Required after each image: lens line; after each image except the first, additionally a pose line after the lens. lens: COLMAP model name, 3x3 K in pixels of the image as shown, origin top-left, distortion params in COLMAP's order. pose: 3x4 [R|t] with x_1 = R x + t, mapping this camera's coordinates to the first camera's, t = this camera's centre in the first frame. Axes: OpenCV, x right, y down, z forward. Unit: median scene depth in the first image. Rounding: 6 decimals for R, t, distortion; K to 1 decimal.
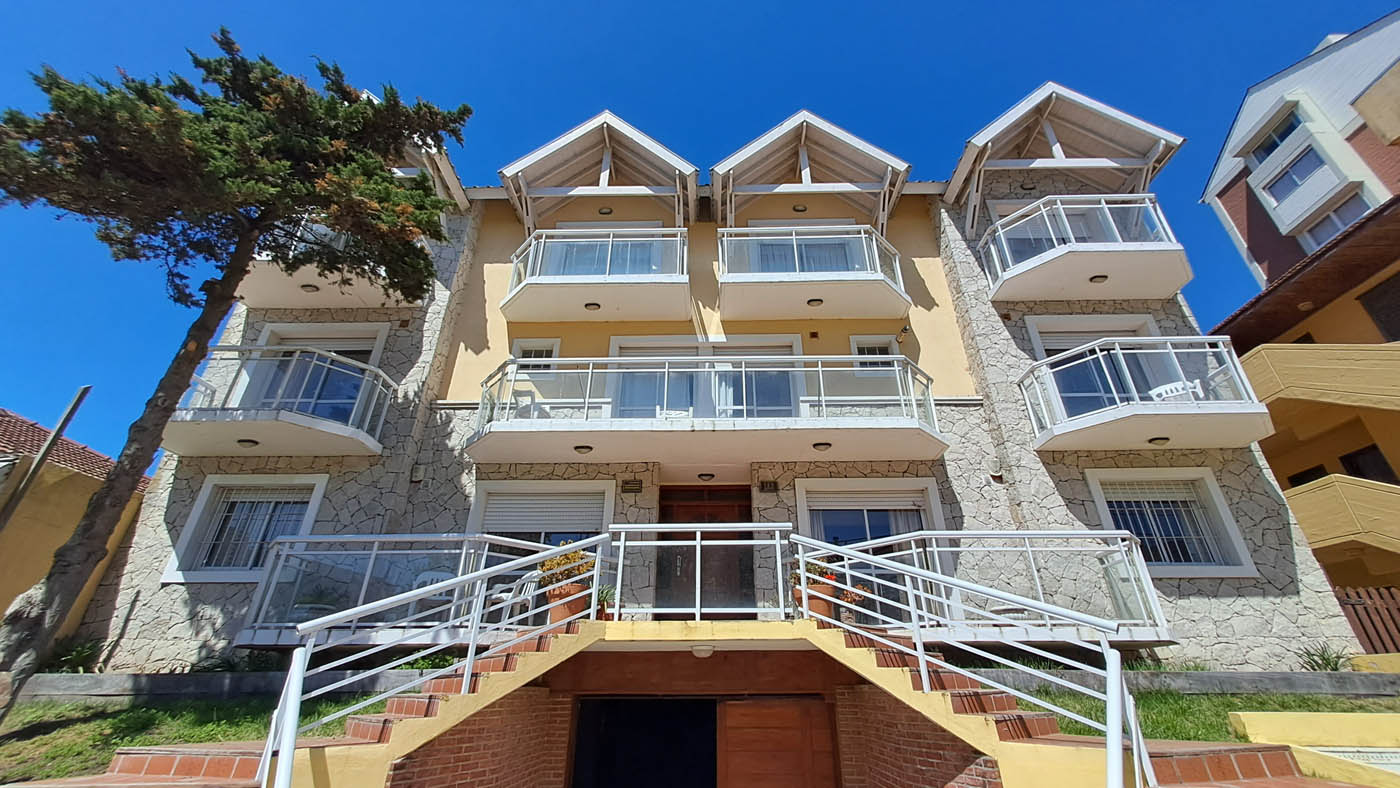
lens RADIAL K [[559.6, 0, 707.8], [0, 559.6, 396.3], [0, 0, 1]] dist [0.000416, 0.000053]
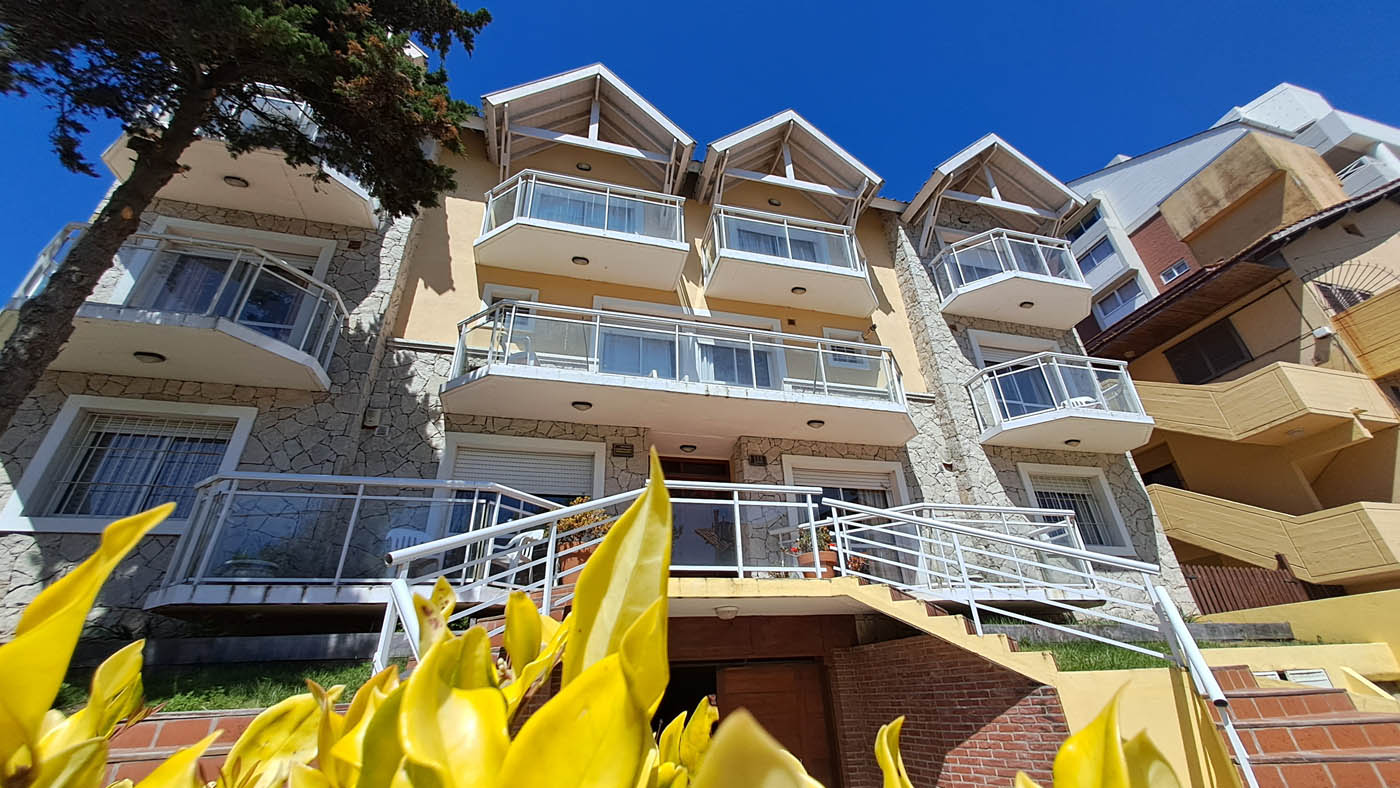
lens RADIAL K [[555.0, 0, 705.5], [0, 555.0, 395.0], [0, 0, 1]] dist [-0.001090, 0.000137]
pose [[0.961242, 0.097098, 0.258044, -0.254565], [-0.094274, 0.995273, -0.023329, 0.075668], [-0.259089, -0.001902, 0.965852, 0.050447]]
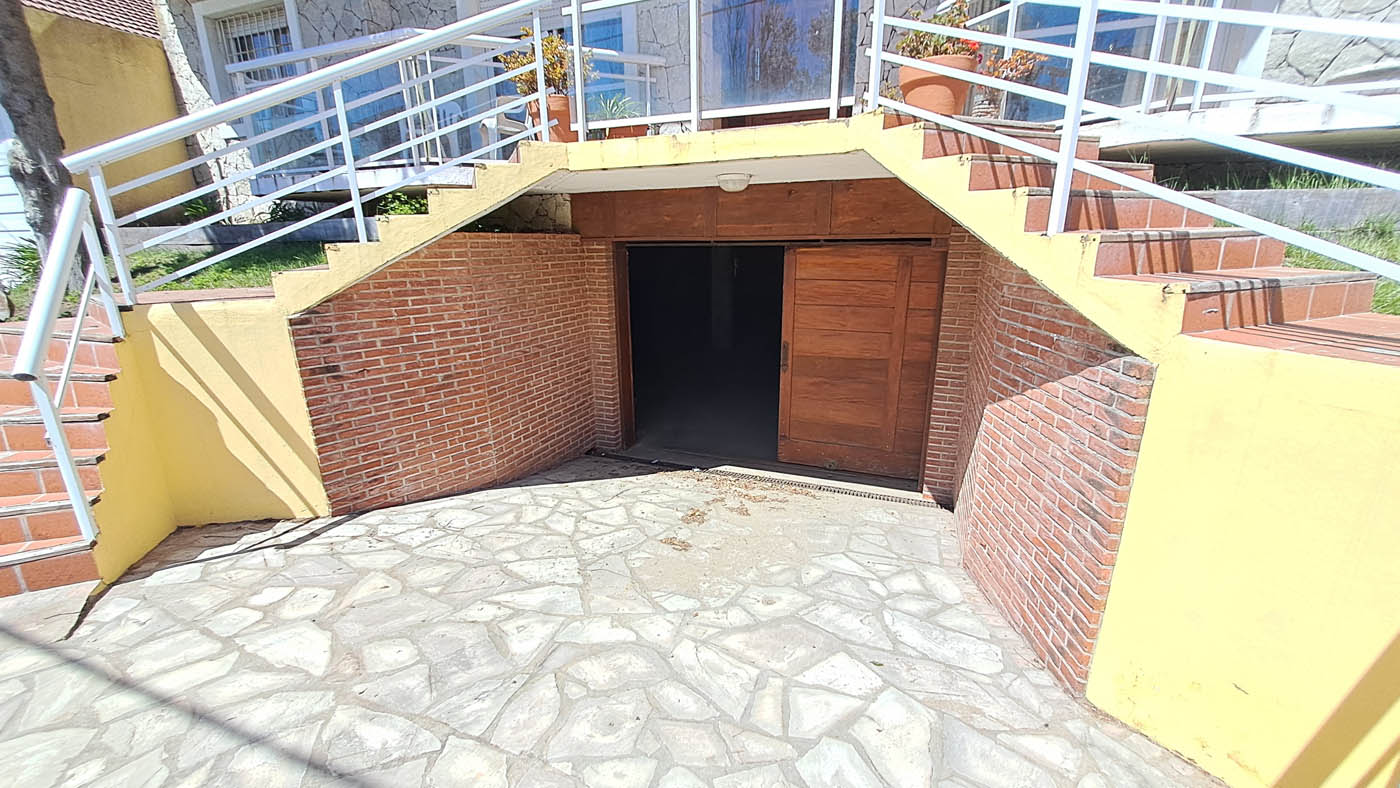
lens RADIAL K [[555.0, 0, 705.5], [0, 555.0, 395.0], [0, 0, 1]] dist [-0.001090, 0.000137]
pose [[0.935492, 0.089156, -0.341914, 0.161081], [0.171886, 0.730615, 0.660800, 0.146679], [0.308722, -0.676944, 0.668160, 0.276910]]
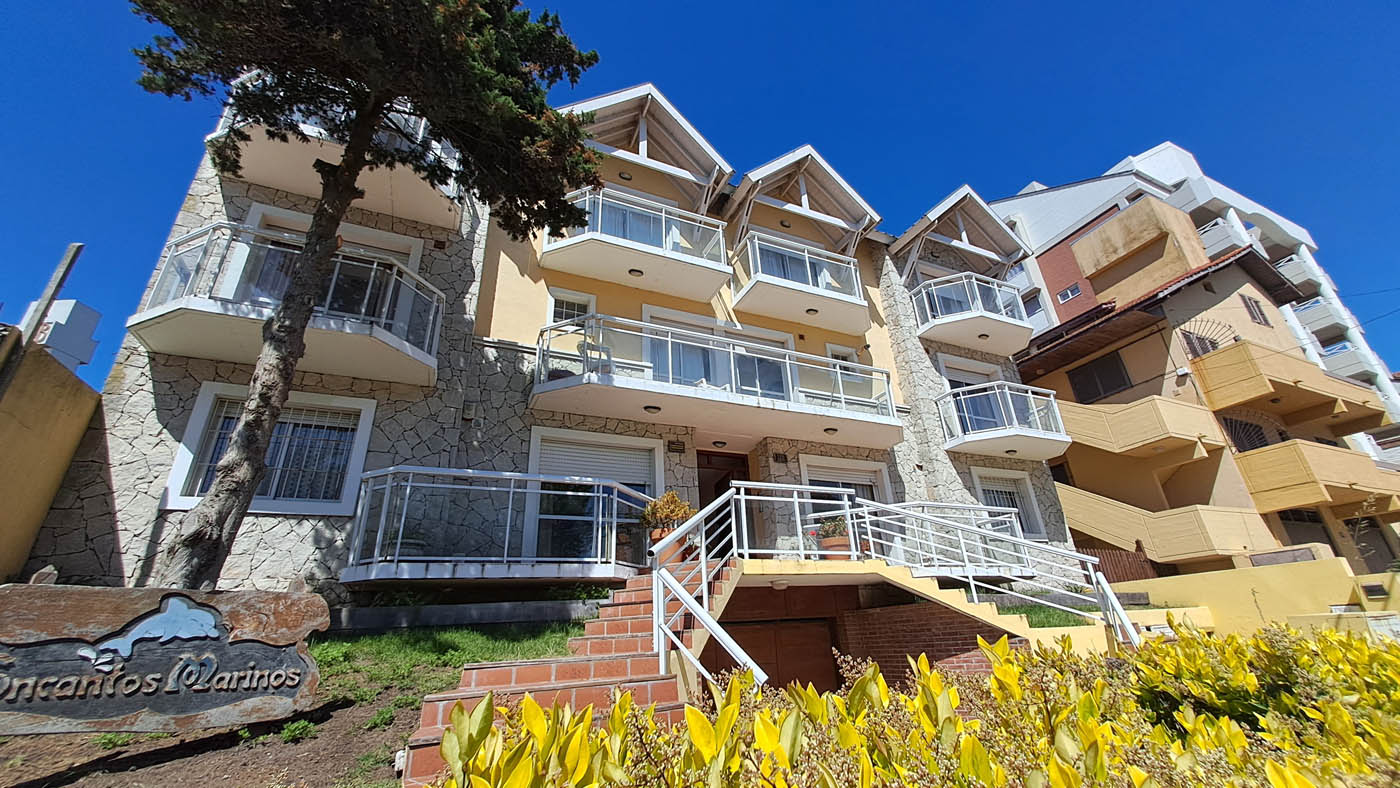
lens RADIAL K [[555.0, 0, 705.5], [0, 555.0, 395.0], [0, 0, 1]] dist [-0.001090, 0.000137]
pose [[0.899715, 0.137698, 0.414188, -0.559219], [-0.160109, 0.986903, 0.019697, 0.027817], [-0.406051, -0.084037, 0.909978, -0.023860]]
